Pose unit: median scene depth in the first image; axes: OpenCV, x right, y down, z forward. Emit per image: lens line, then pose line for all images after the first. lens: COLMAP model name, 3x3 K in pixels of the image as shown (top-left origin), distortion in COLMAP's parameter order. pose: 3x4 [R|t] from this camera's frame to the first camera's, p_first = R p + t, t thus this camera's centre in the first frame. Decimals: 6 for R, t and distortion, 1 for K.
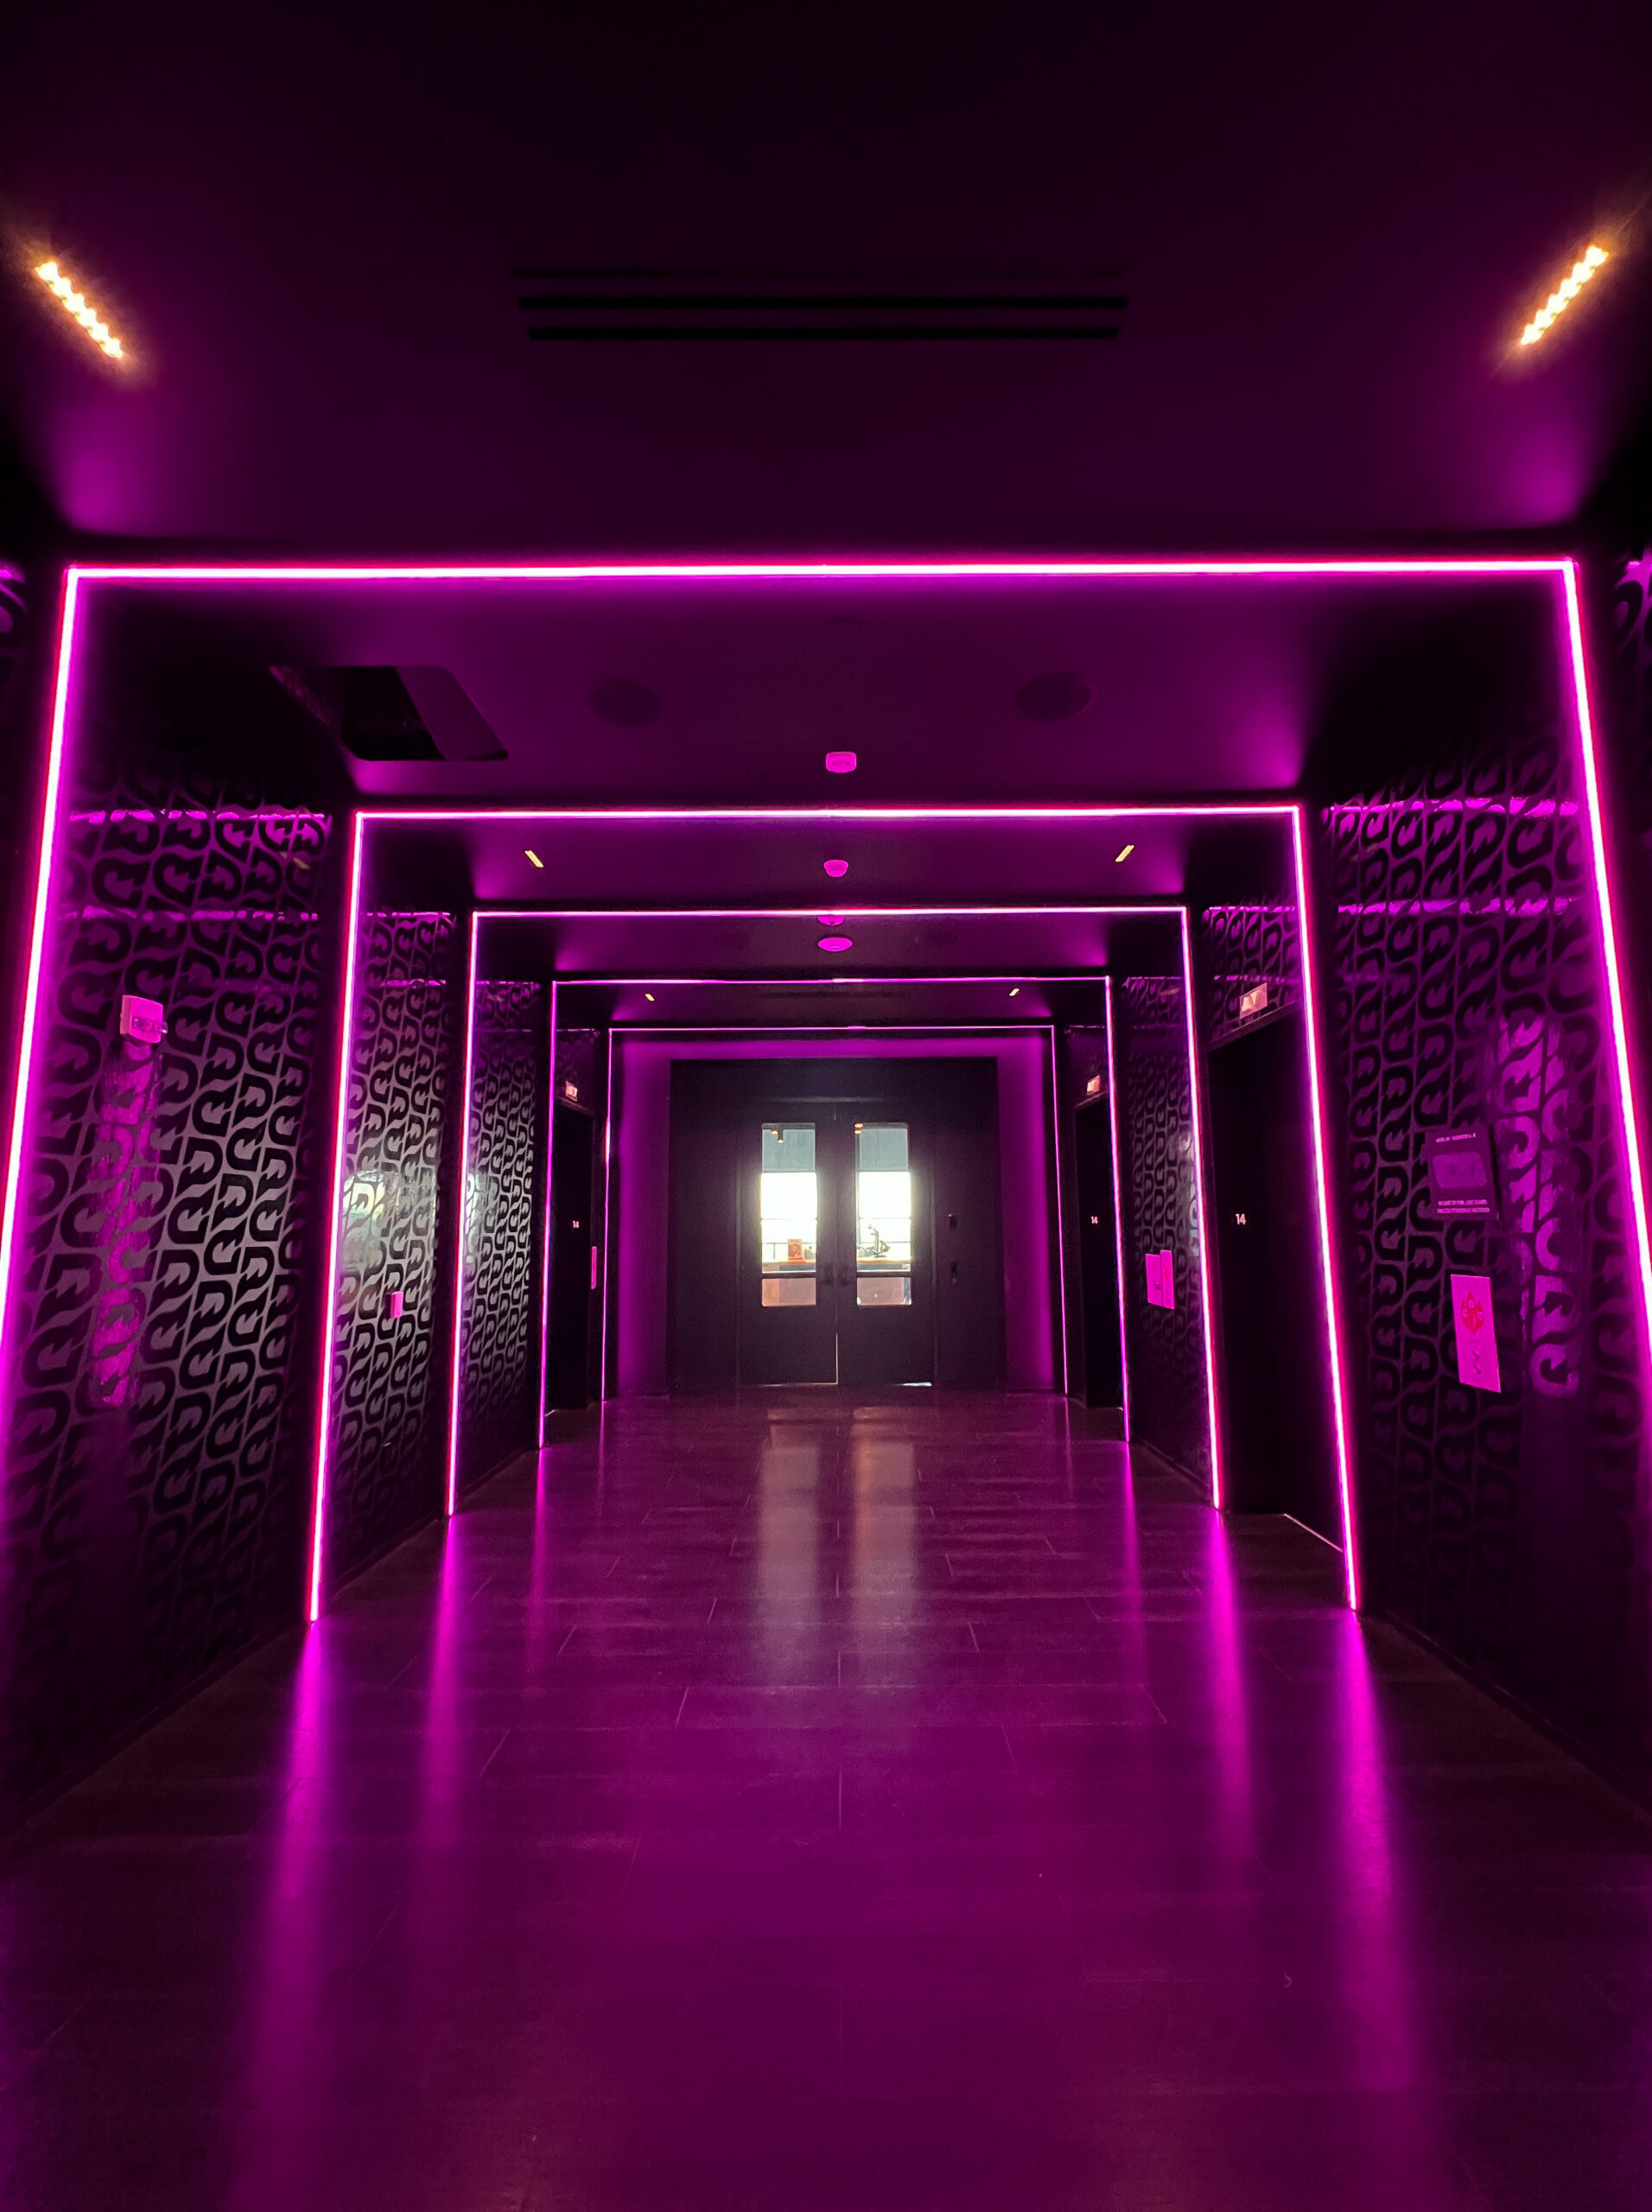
lens RADIAL K [[875.8, 0, 826.0], [0, 875.8, 1106.0], [0, 0, 1]] dist [0.001189, -0.000083]
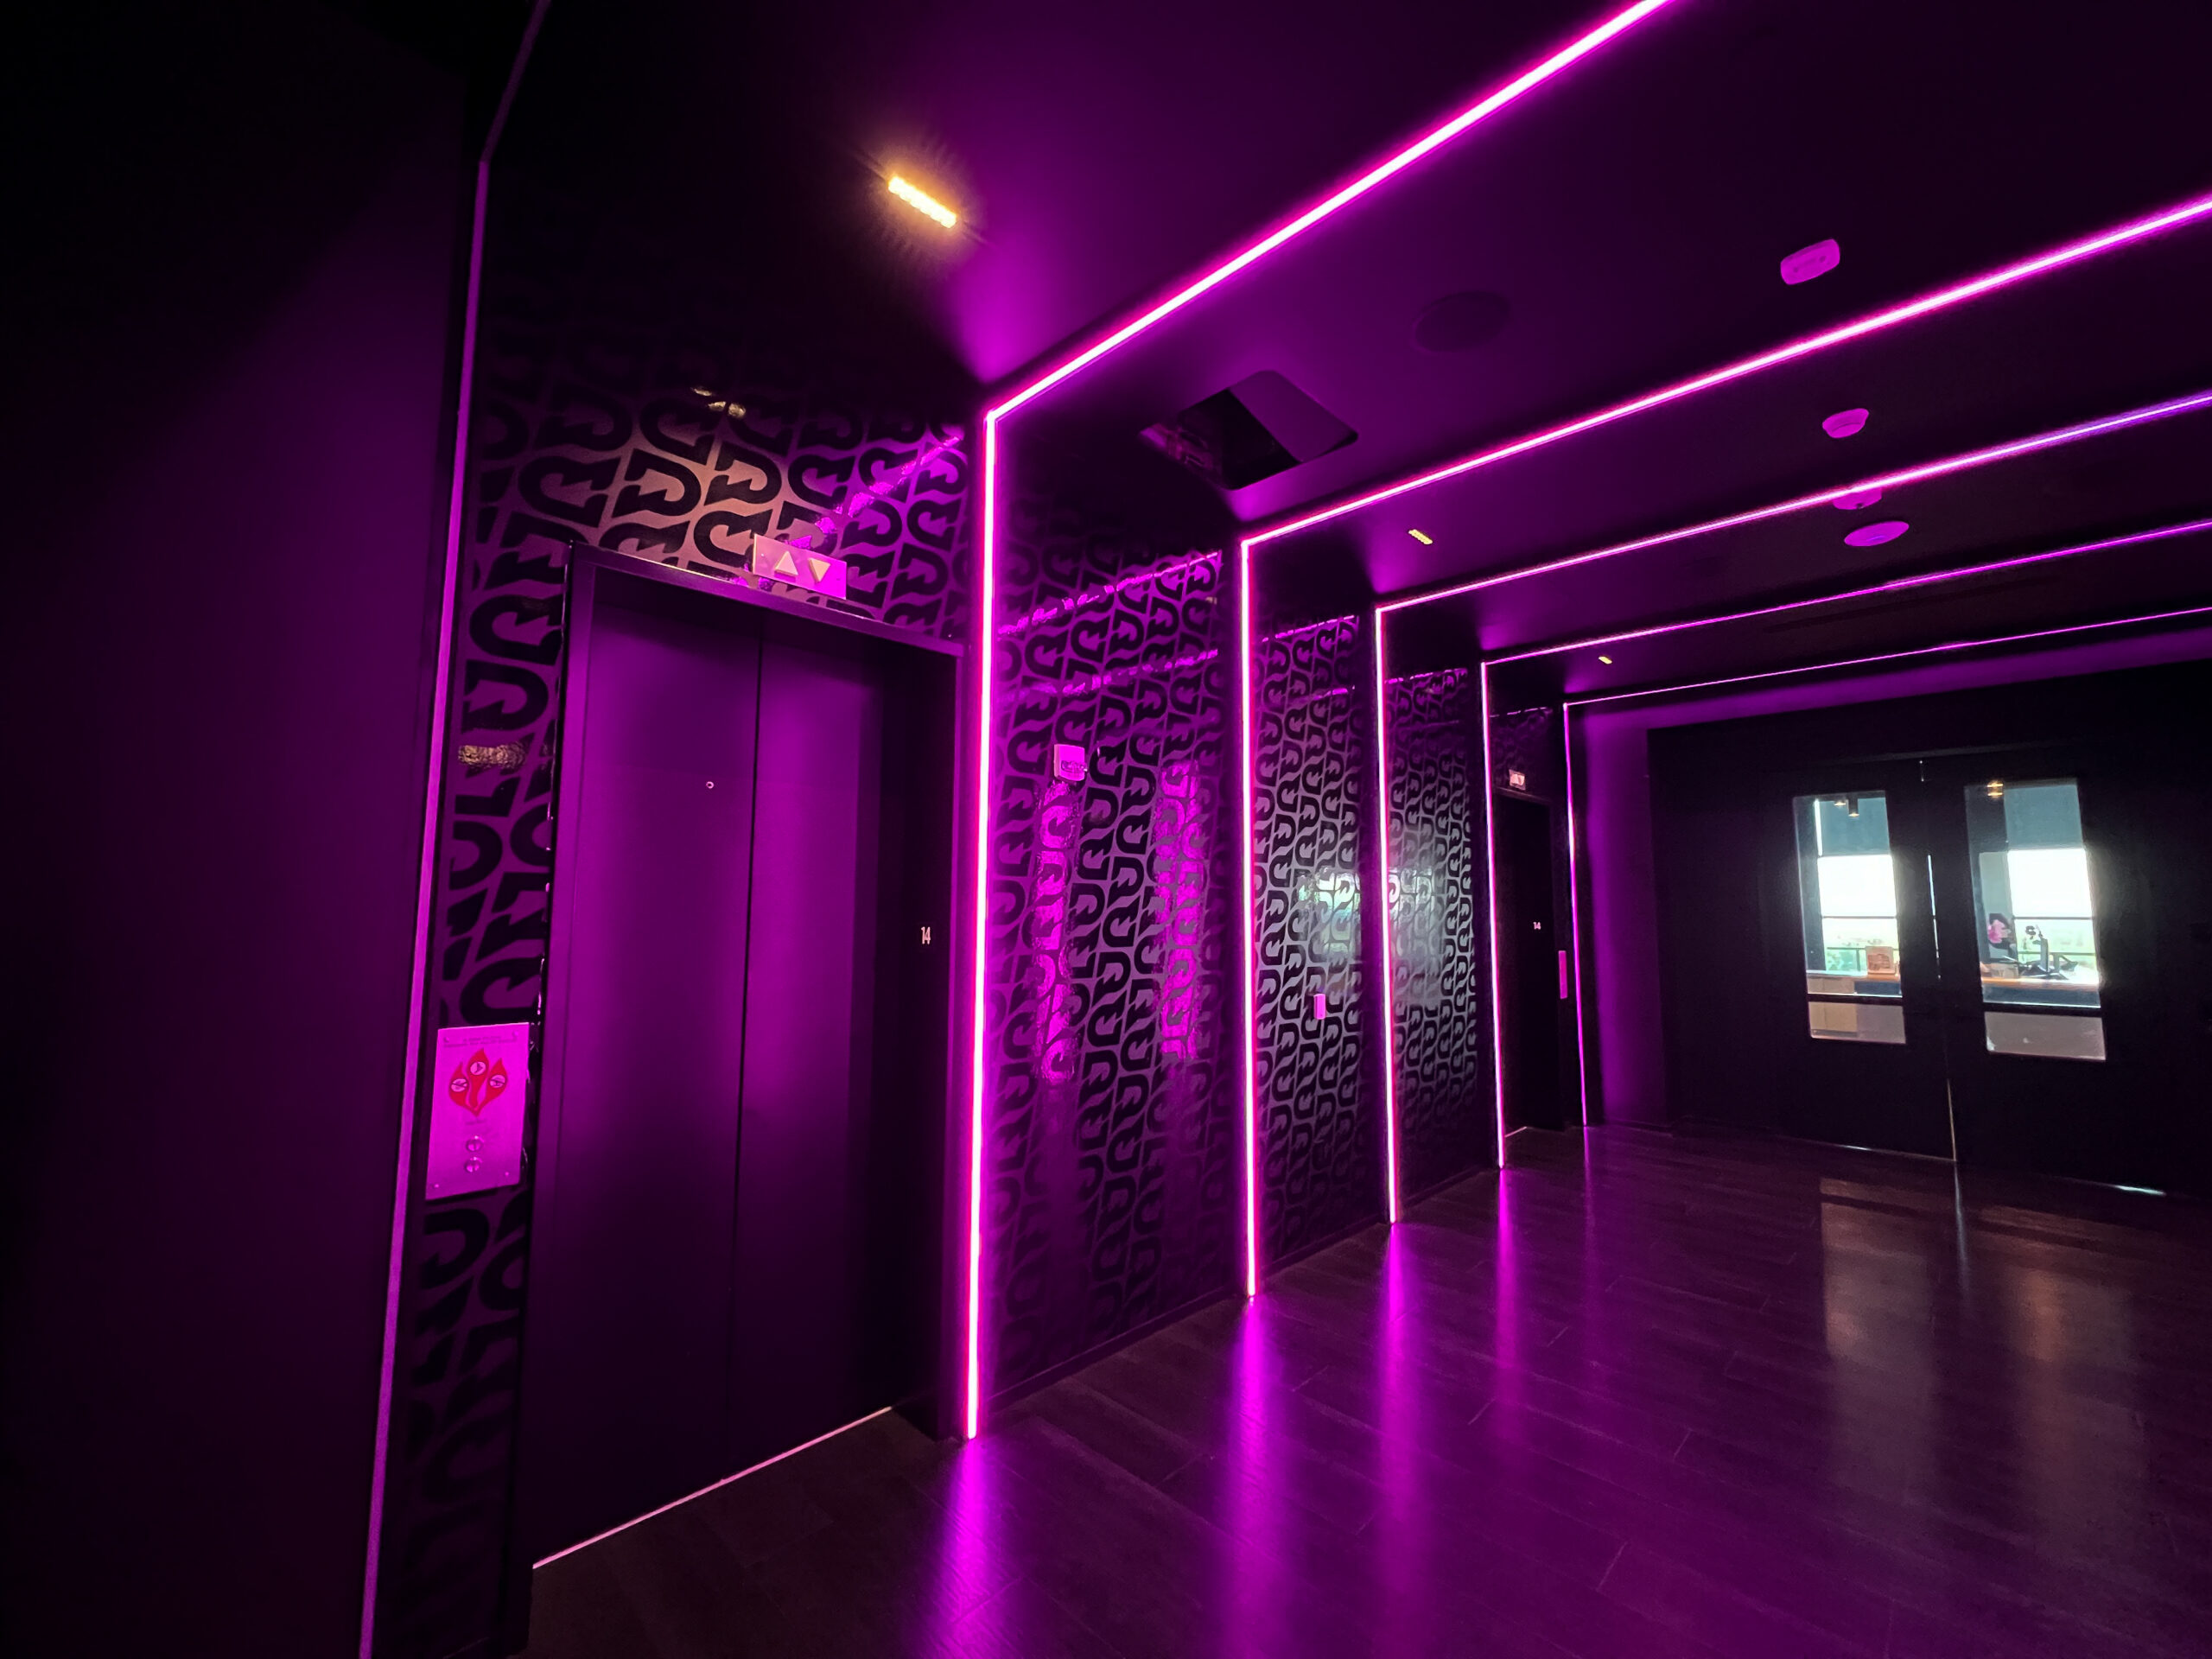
lens RADIAL K [[875.8, 0, 1110.4], [0, 875.8, 823.0], [0, 0, 1]] dist [0.001189, -0.000083]
pose [[0.720280, -0.062297, -0.690881, 0.054479], [0.081082, 0.996693, -0.005340, -0.002375], [0.688929, -0.052172, 0.722949, 0.093589]]
